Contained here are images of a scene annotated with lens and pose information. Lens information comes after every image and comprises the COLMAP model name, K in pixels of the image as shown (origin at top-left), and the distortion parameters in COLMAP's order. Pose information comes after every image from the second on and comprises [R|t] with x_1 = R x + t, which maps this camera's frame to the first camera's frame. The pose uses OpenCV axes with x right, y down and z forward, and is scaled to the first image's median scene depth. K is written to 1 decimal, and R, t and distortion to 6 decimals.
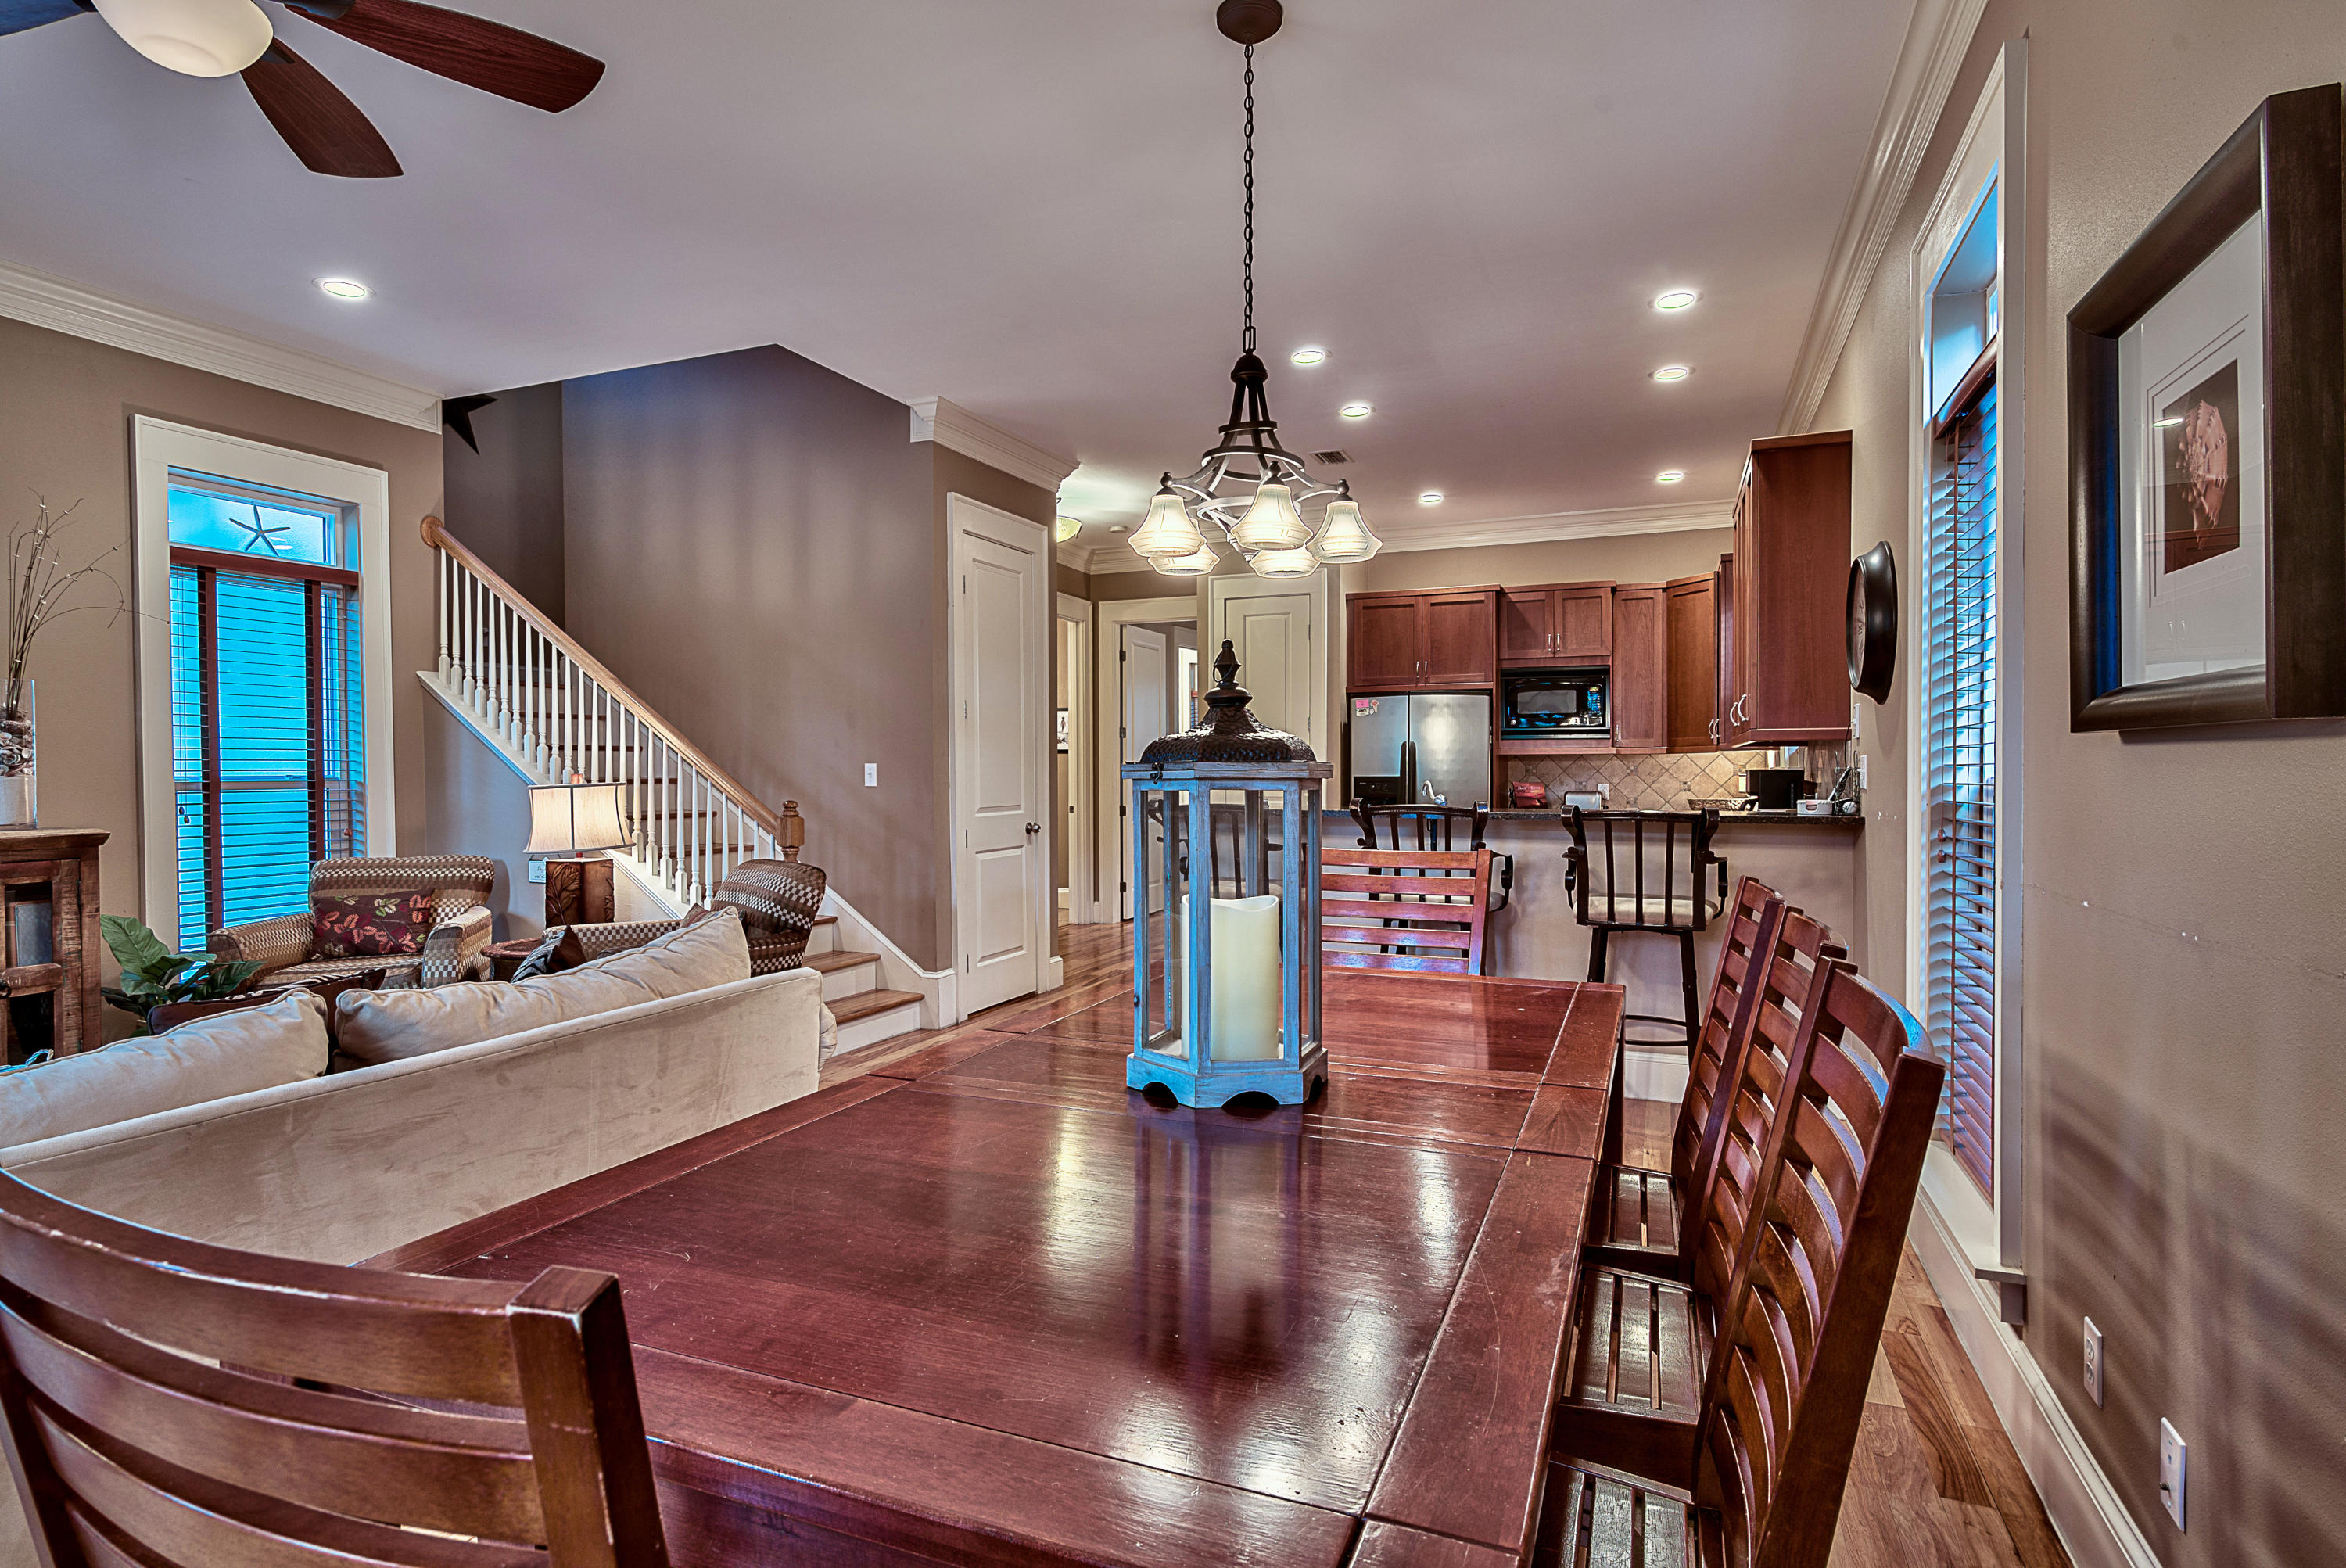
lens RADIAL K [[1164.3, 0, 1177.7], [0, 1164.3, 790.7], [0, 0, 1]] dist [-0.002400, 0.001547]
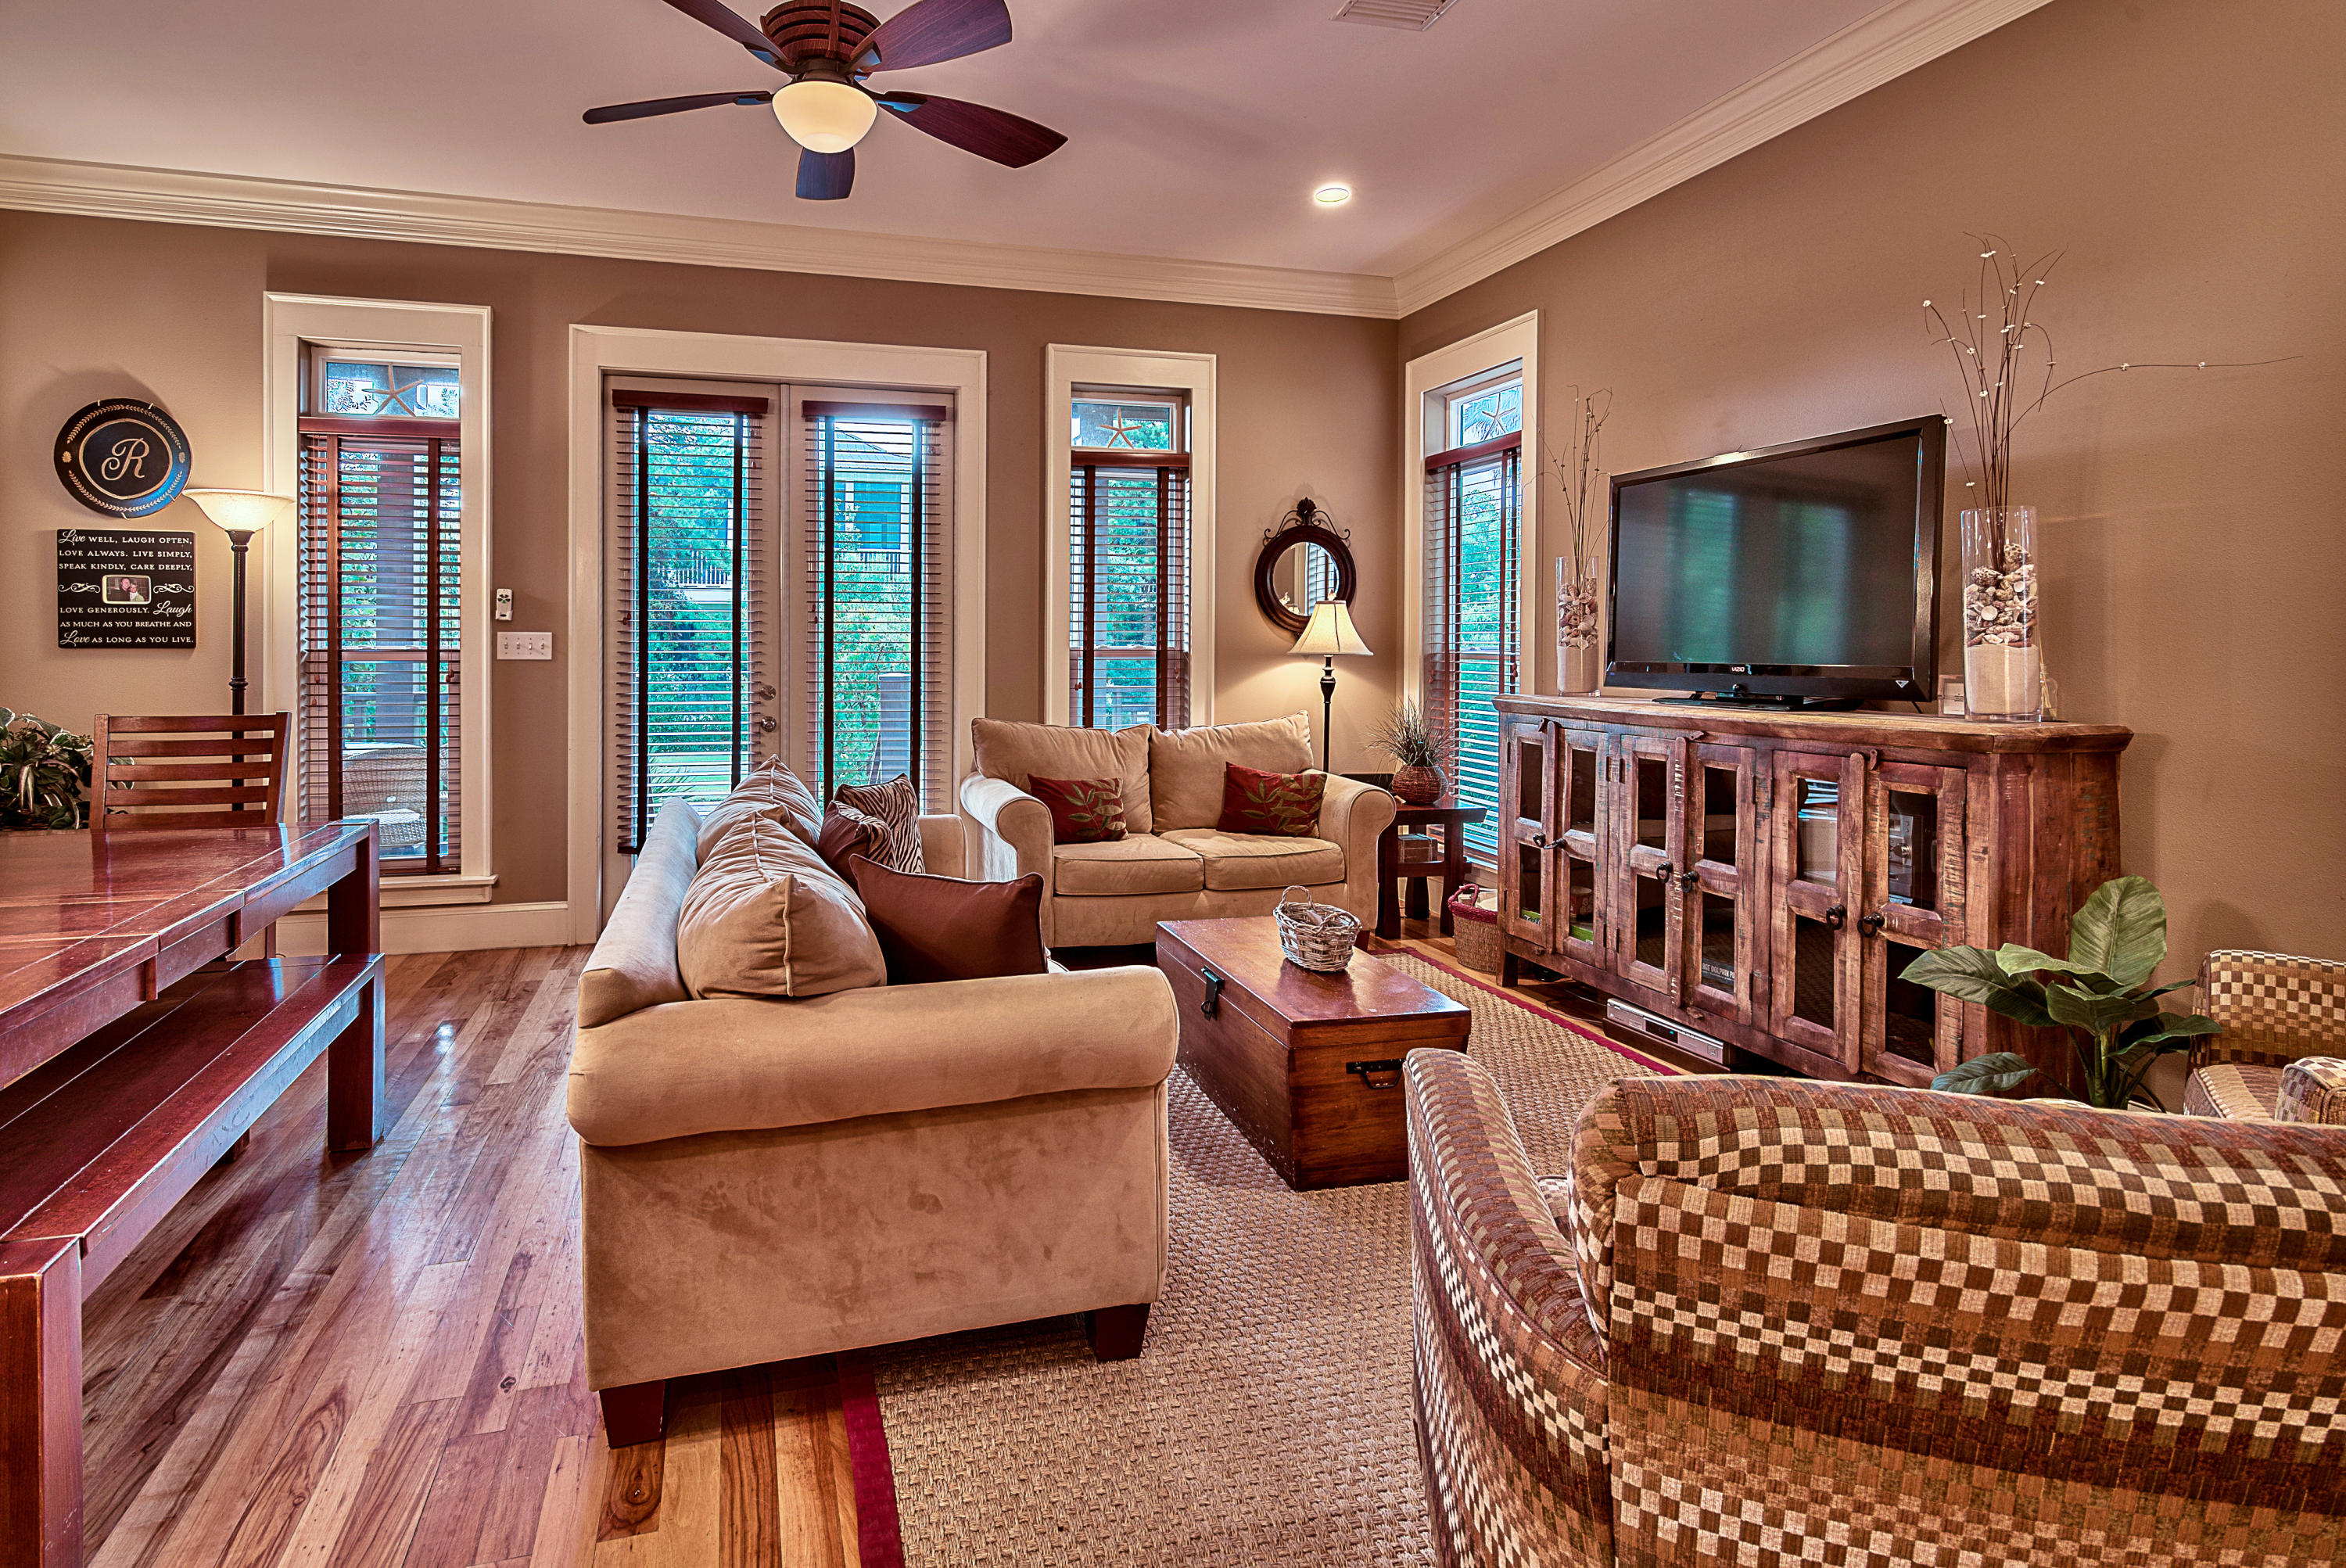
lens RADIAL K [[1164.3, 0, 1029.2], [0, 1164.3, 647.8], [0, 0, 1]] dist [-0.002400, 0.001547]
pose [[-0.797749, 0.006248, -0.602958, -0.083596], [-0.006883, 0.999787, 0.019466, -0.015650], [0.602951, 0.019679, -0.797536, 0.922007]]
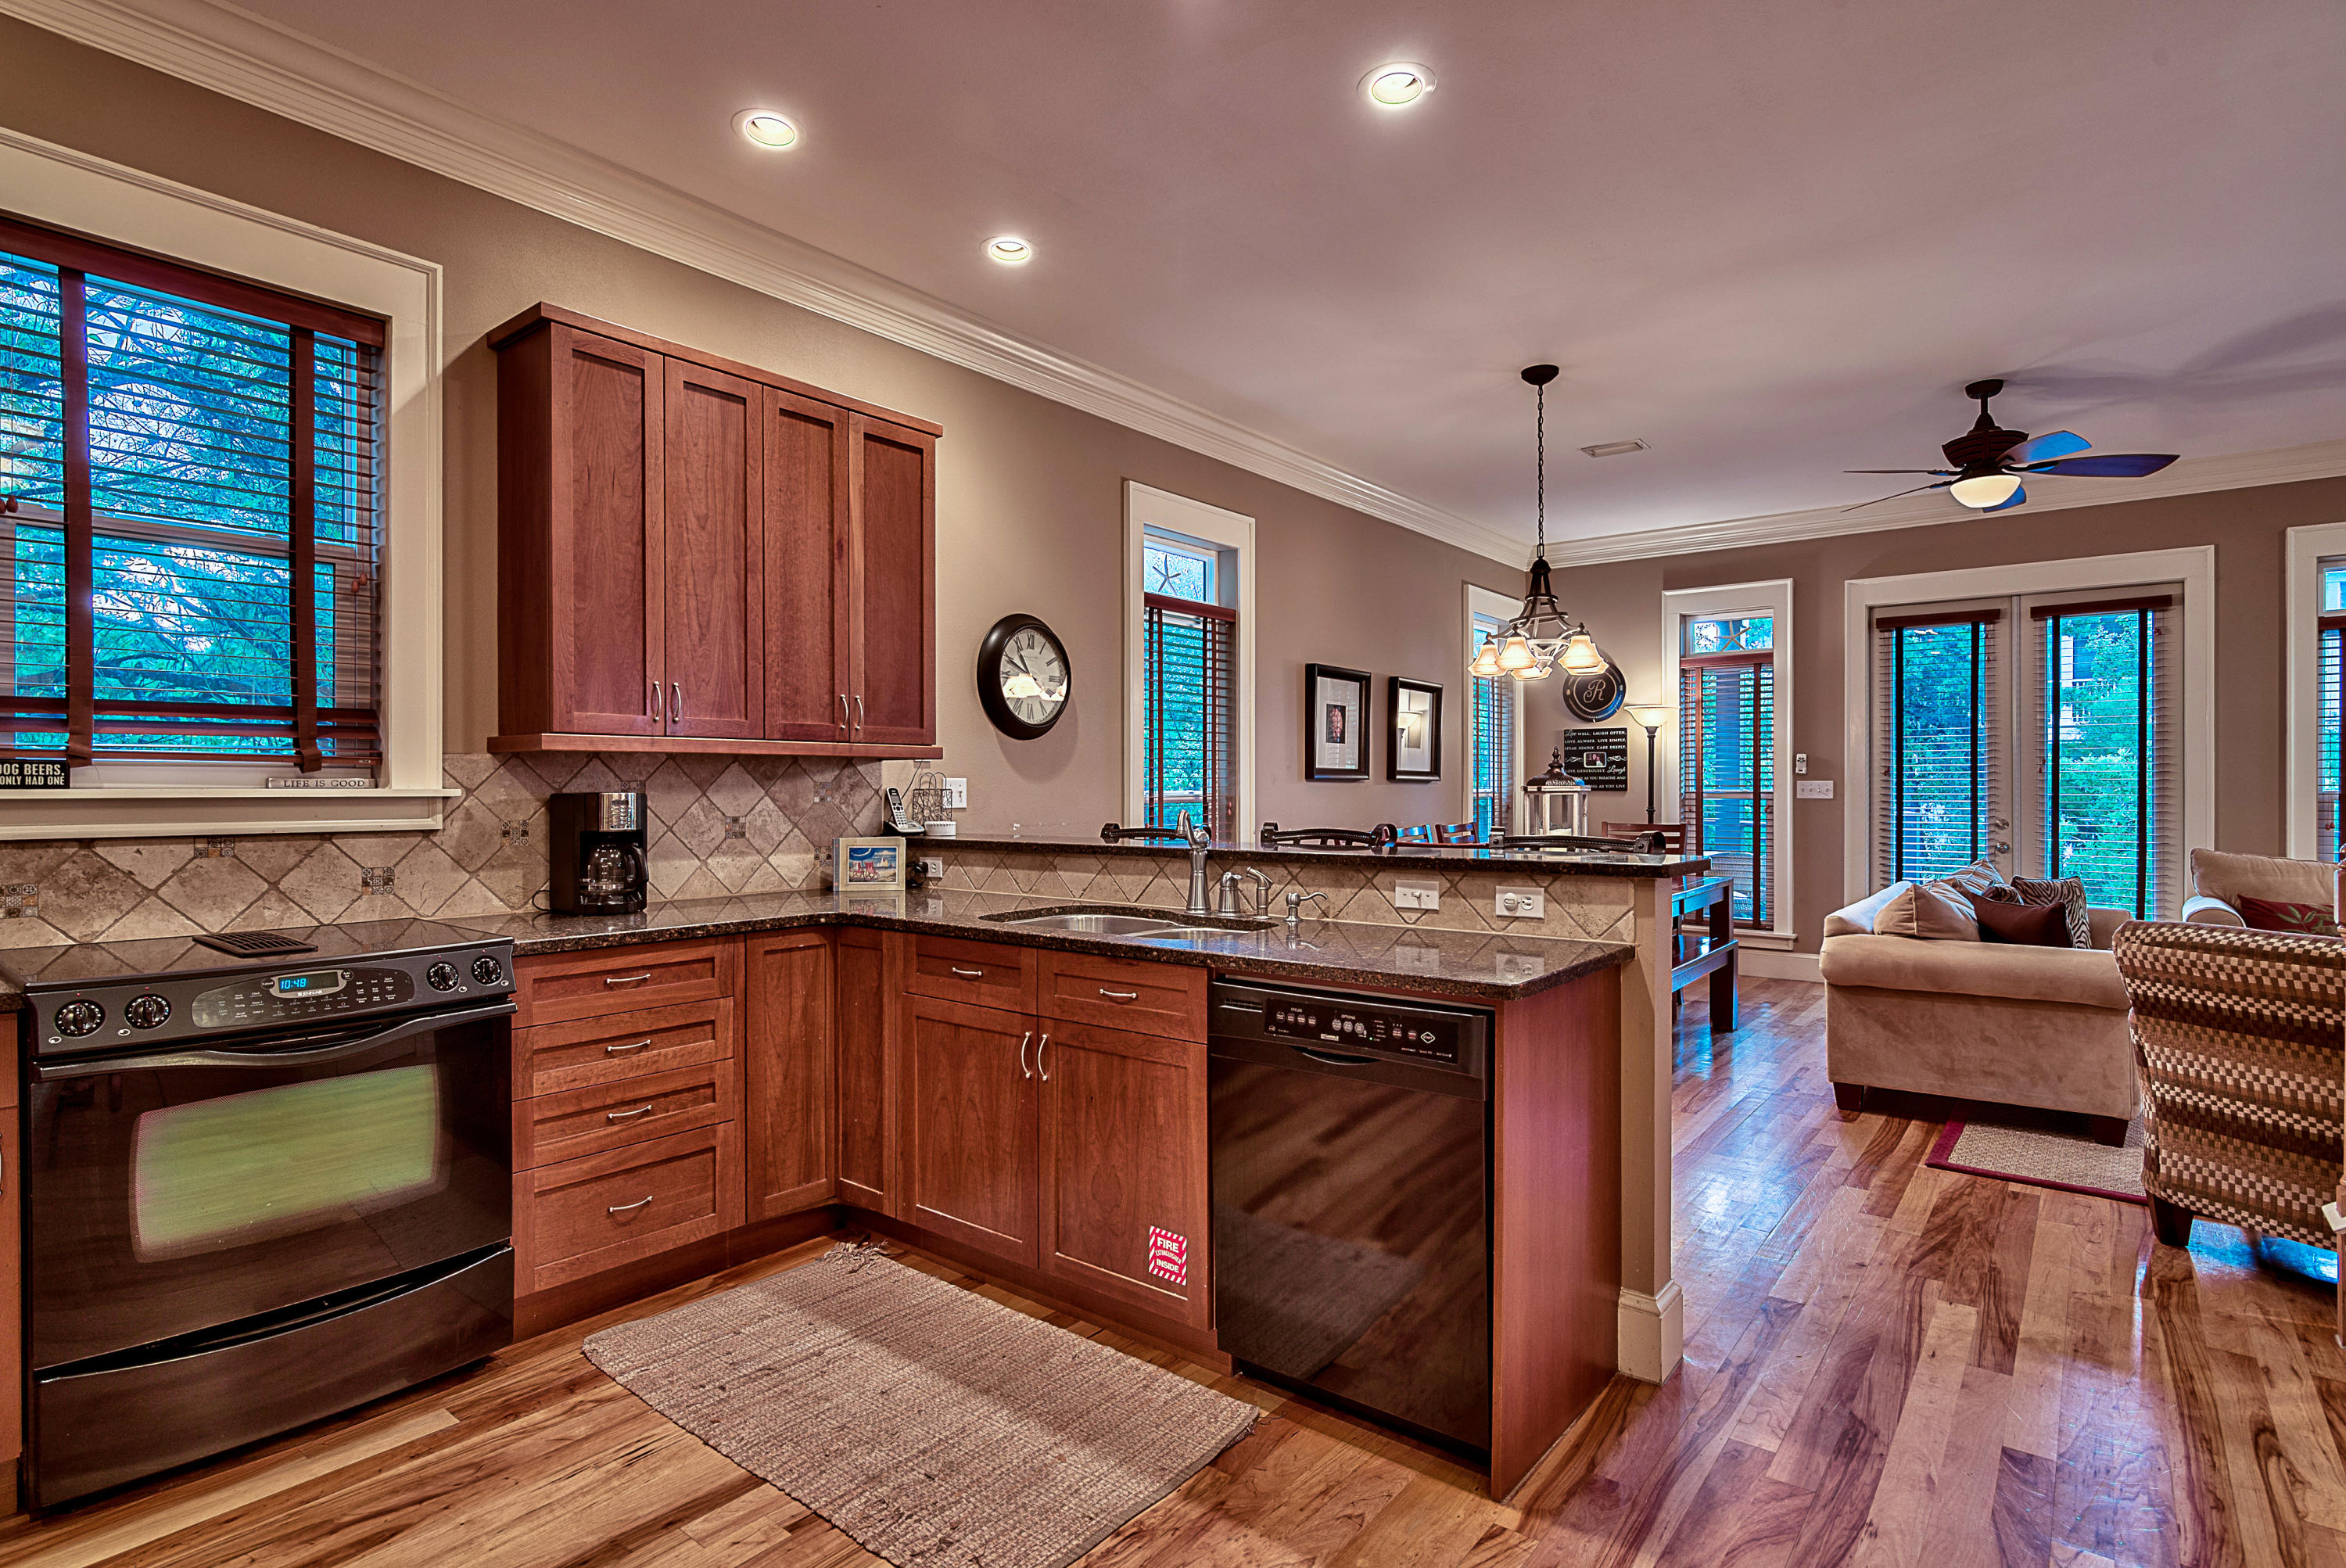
lens RADIAL K [[1164.3, 0, 1177.3], [0, 1164.3, 784.8], [0, 0, 1]] dist [-0.002400, 0.001547]
pose [[-0.962112, 0.005485, 0.272598, 0.050900], [0.009398, 0.999871, 0.013050, -0.029275], [-0.272491, 0.015117, -0.962040, 1.568671]]
